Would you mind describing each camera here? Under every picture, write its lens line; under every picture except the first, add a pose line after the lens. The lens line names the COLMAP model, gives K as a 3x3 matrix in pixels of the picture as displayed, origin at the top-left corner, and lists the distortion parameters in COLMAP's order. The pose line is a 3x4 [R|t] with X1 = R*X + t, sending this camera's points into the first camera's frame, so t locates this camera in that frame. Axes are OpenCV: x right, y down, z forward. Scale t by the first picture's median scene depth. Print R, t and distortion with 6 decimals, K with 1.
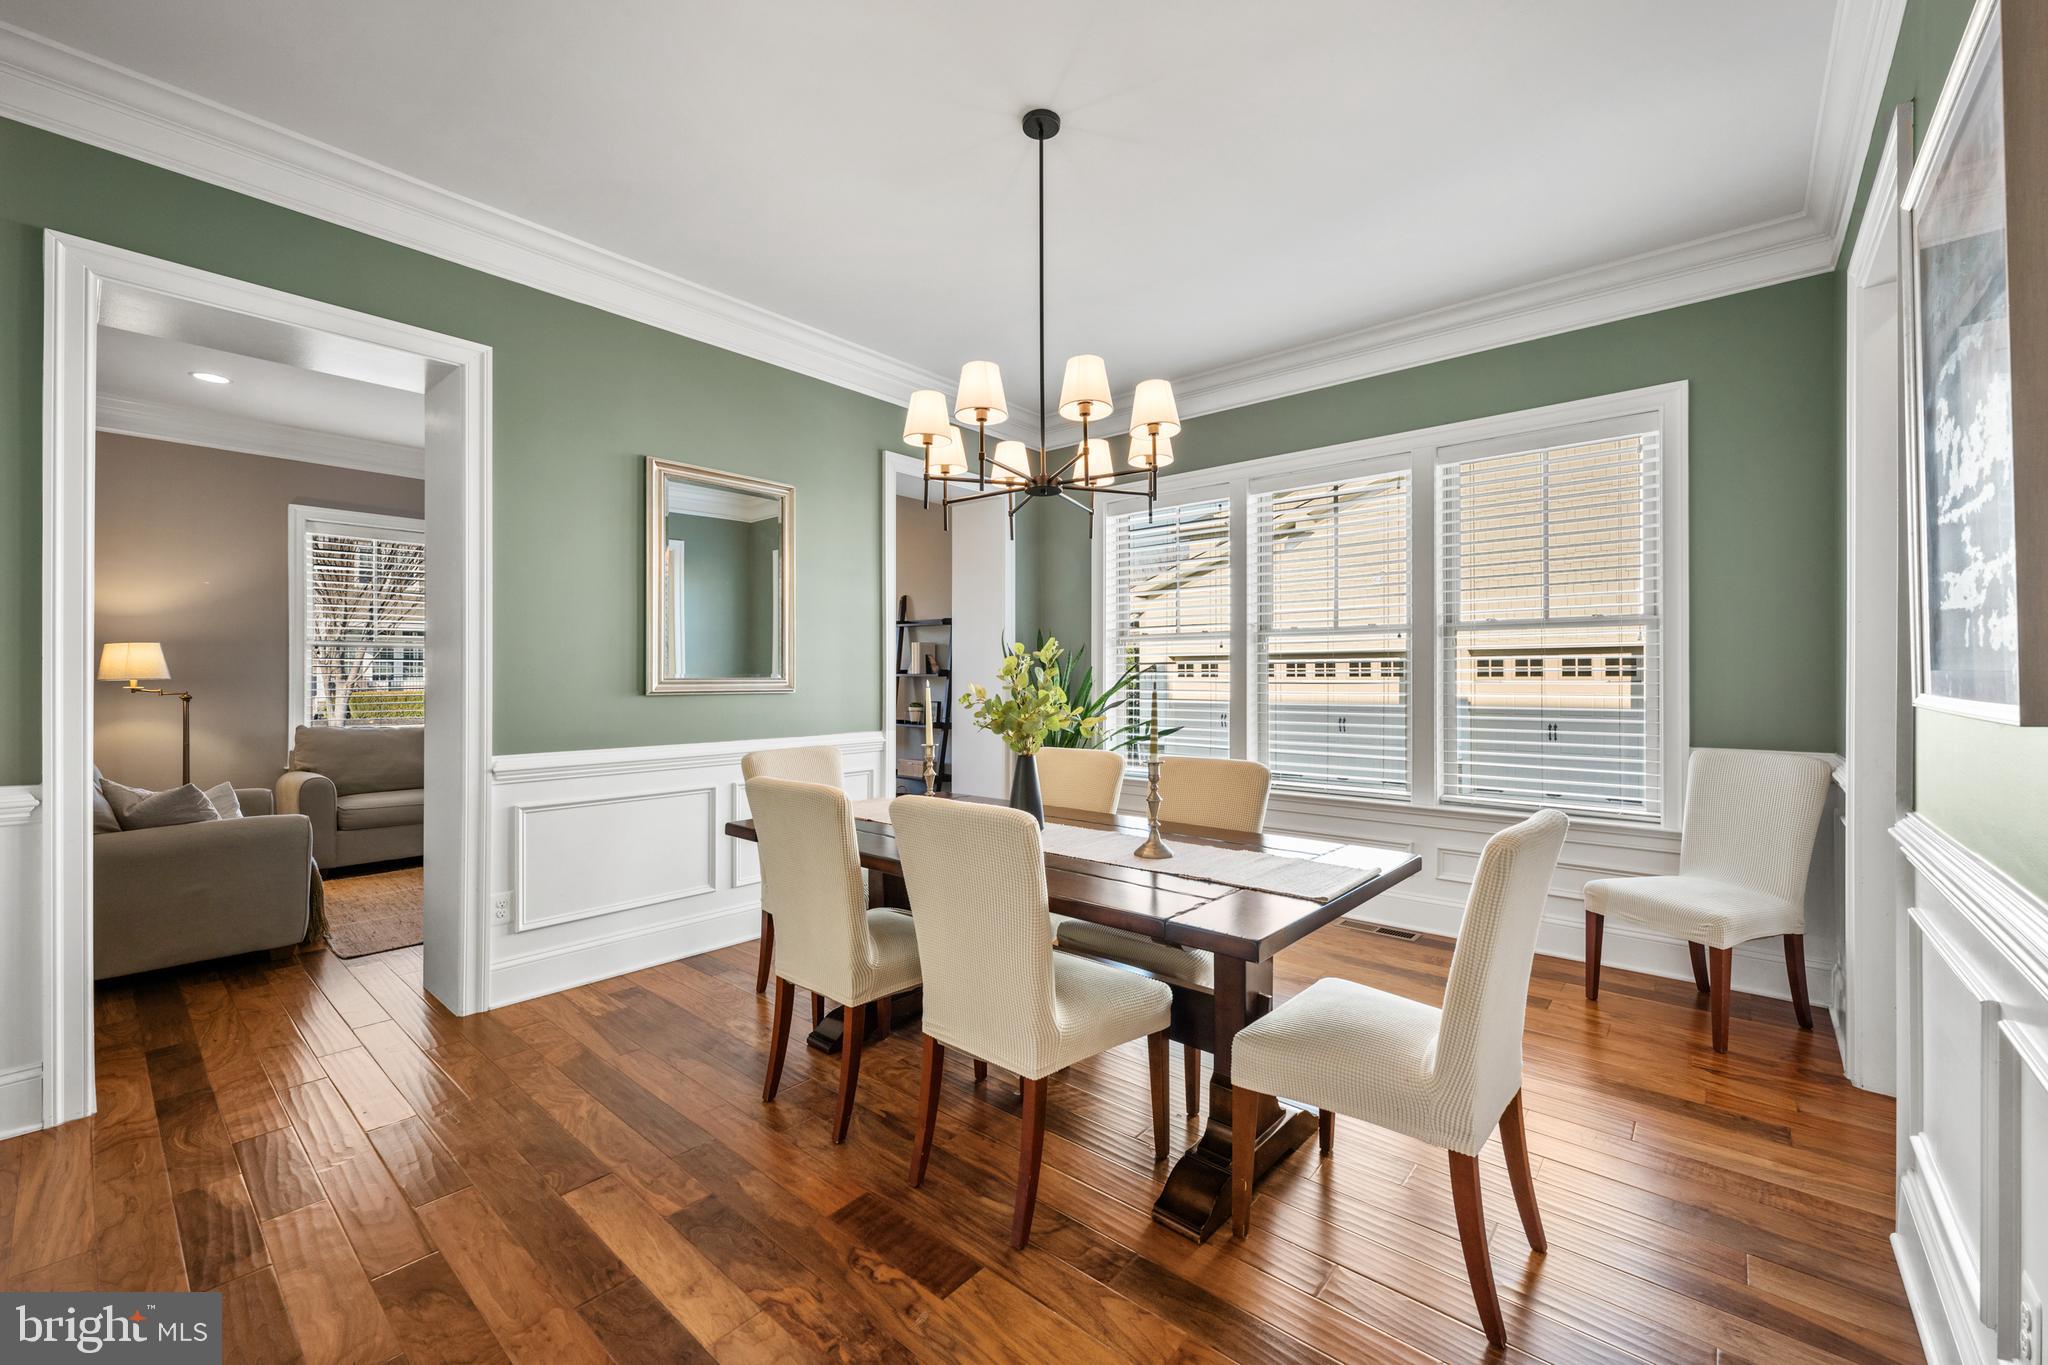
lens RADIAL K [[830.7, 0, 1006.6], [0, 830.7, 669.5], [0, 0, 1]] dist [0.002508, -0.001242]
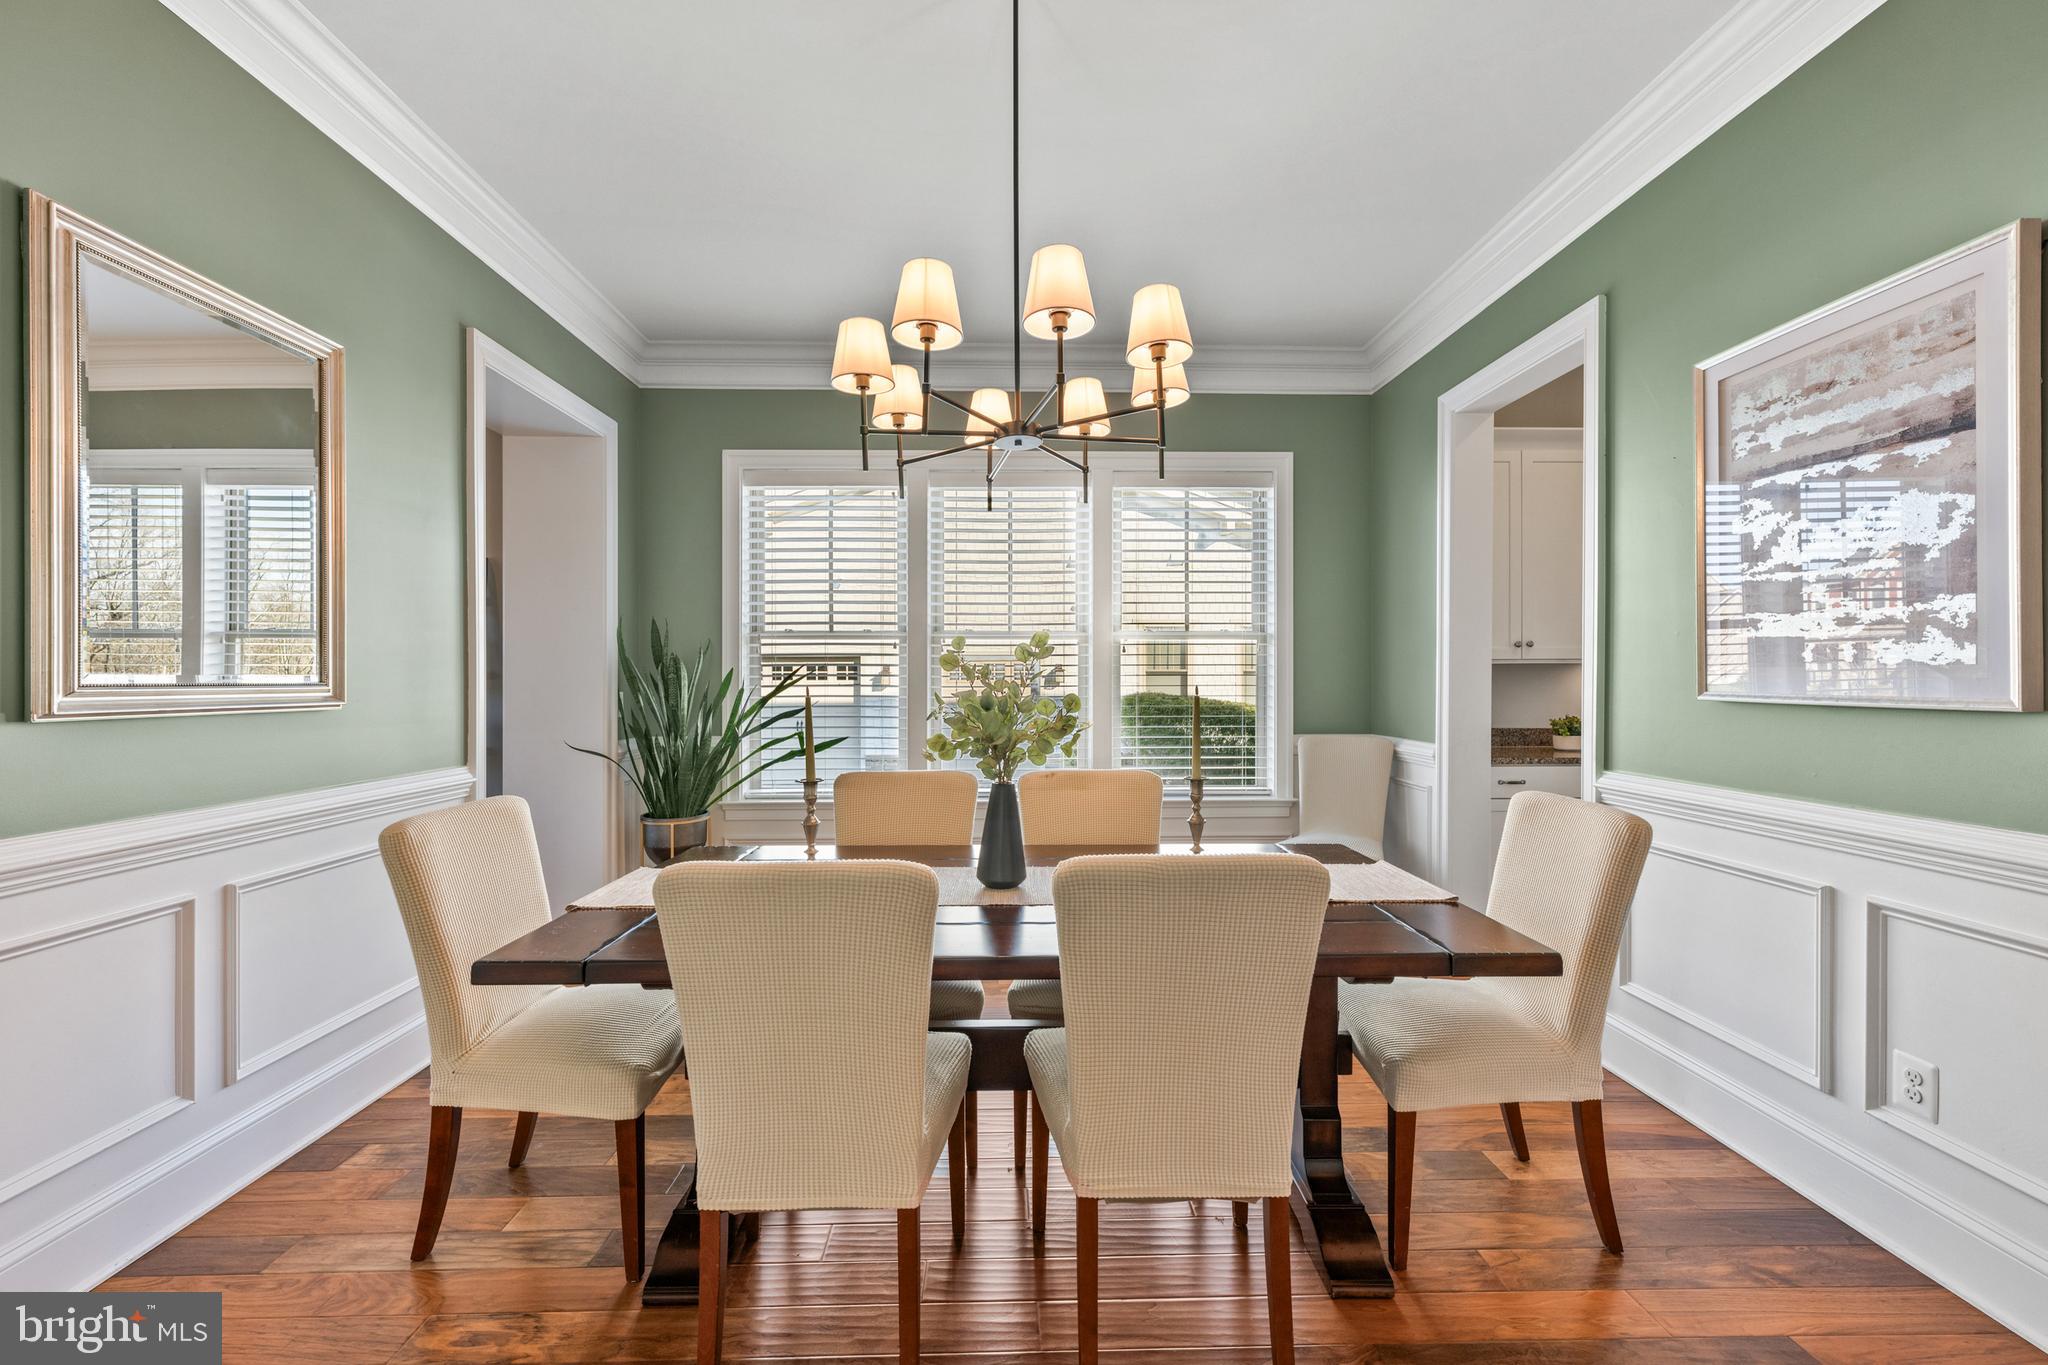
lens RADIAL K [[830.7, 0, 1023.3], [0, 830.7, 682.7], [0, 0, 1]] dist [0.002508, -0.001242]
pose [[0.733318, -0.002328, 0.679882, -0.438265], [-0.005022, 0.999948, 0.008840, 0.003874], [-0.679867, -0.009897, 0.733269, 0.389480]]
